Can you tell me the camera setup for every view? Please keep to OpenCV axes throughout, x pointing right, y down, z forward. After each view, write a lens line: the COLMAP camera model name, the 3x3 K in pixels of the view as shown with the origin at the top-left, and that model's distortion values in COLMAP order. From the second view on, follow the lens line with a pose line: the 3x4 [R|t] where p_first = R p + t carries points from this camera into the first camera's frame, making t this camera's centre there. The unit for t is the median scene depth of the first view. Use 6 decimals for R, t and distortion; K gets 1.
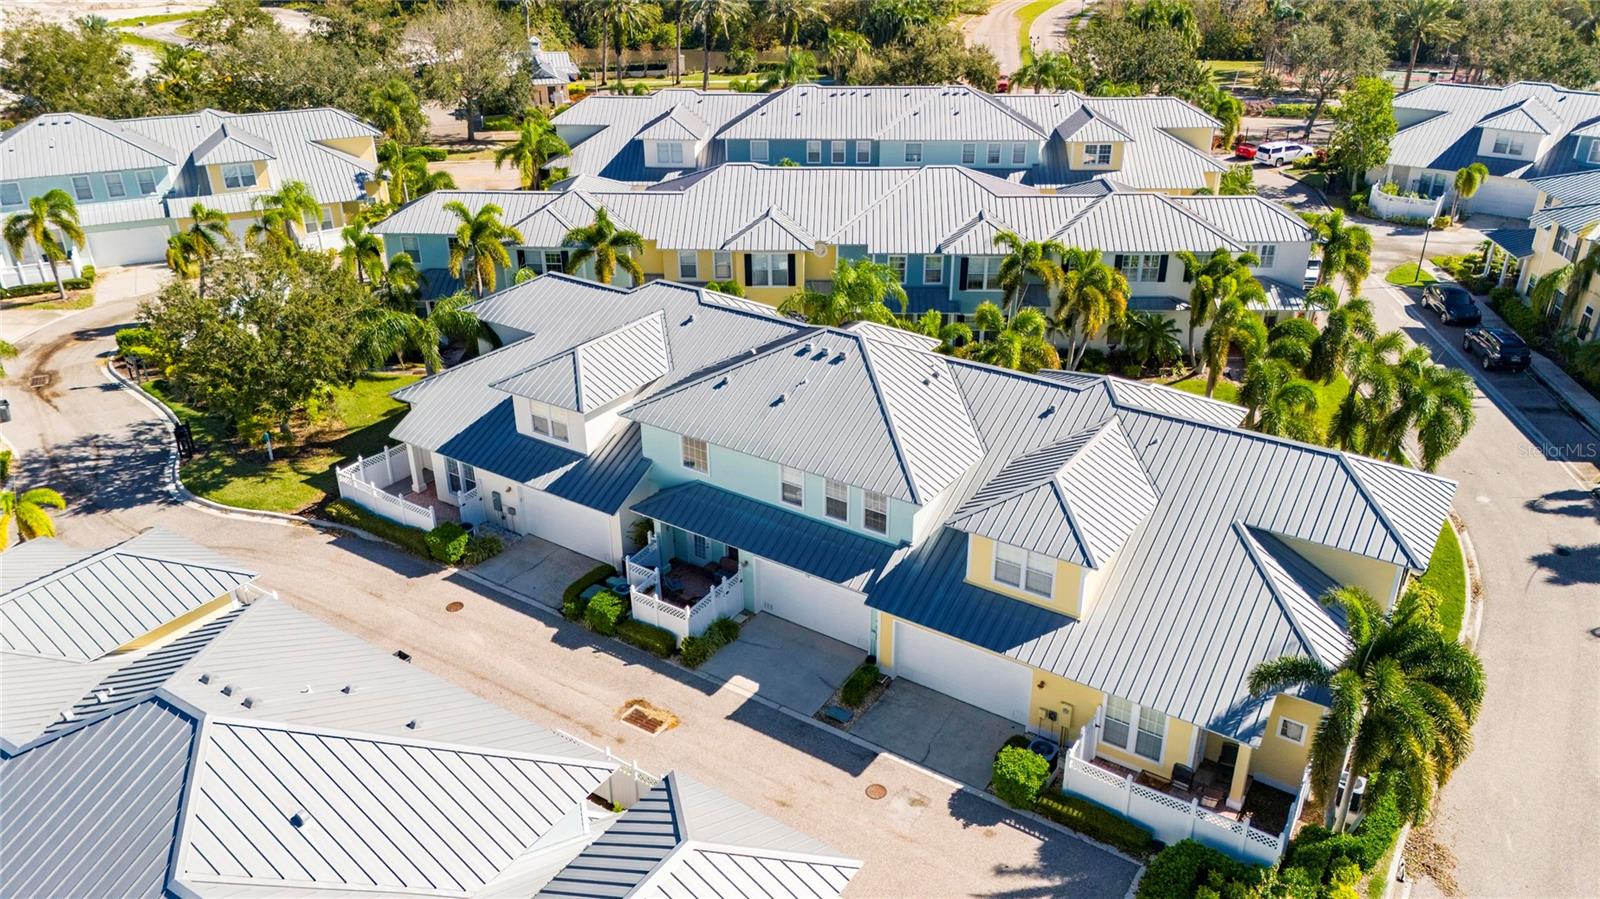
lens RADIAL K [[1174.4, 0, 803.1], [0, 1174.4, 449.1], [0, 0, 1]] dist [0.077684, -0.078832]
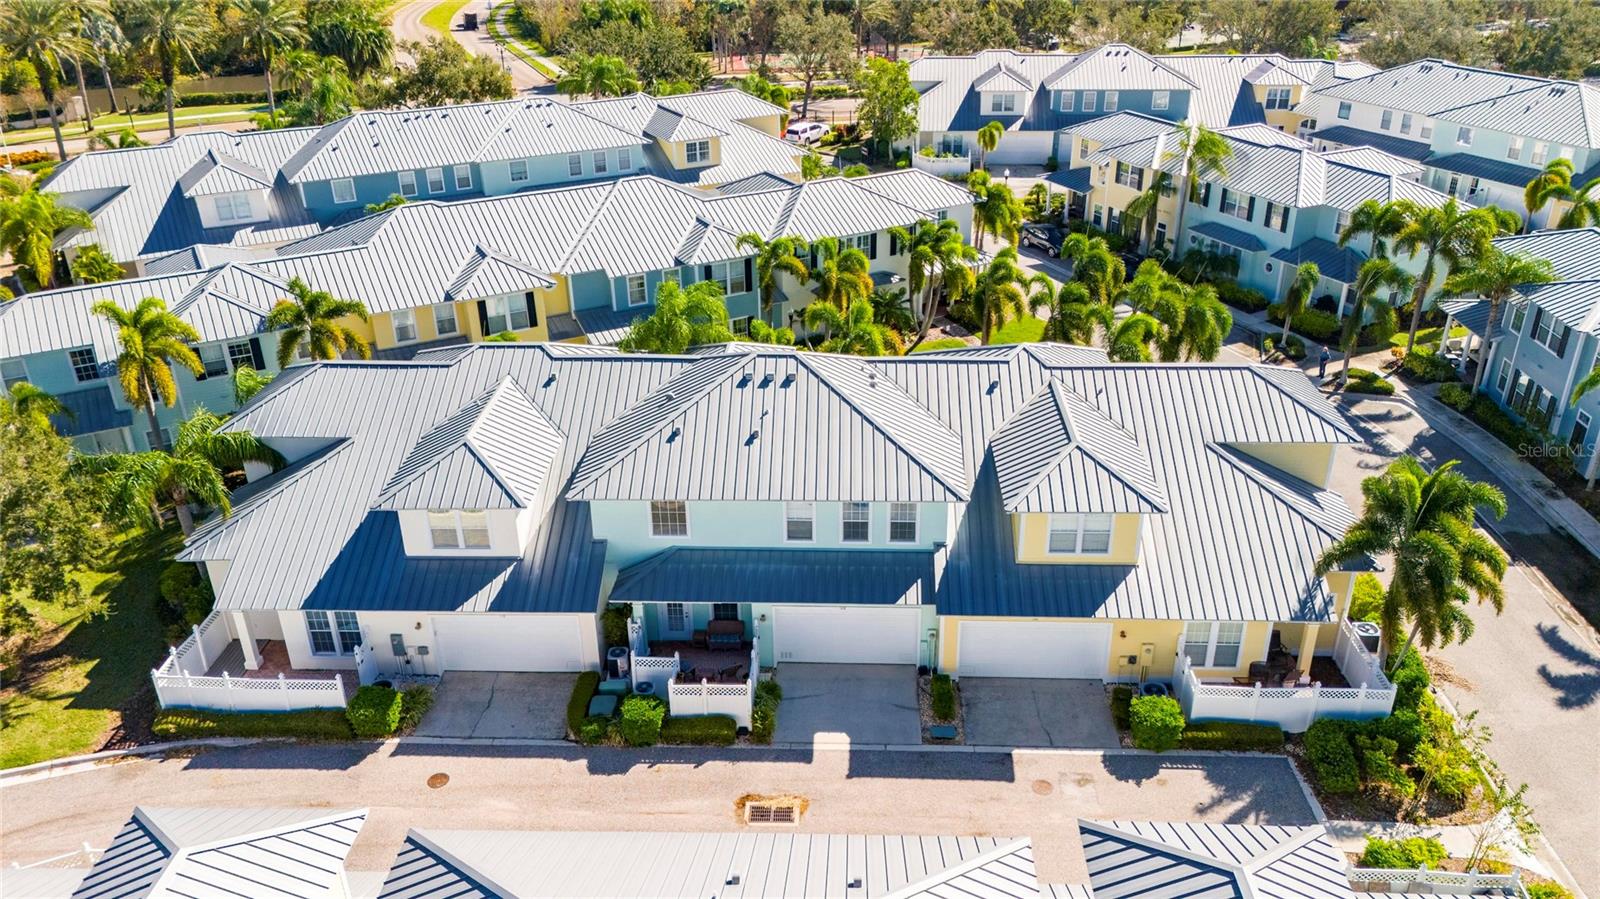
lens RADIAL K [[1174.4, 0, 803.1], [0, 1174.4, 449.1], [0, 0, 1]] dist [0.077684, -0.078832]
pose [[0.854937, -0.237165, 0.461341, -0.286558], [0.238580, 0.969491, 0.056268, -0.051676], [-0.460611, 0.061961, 0.885437, 0.109413]]
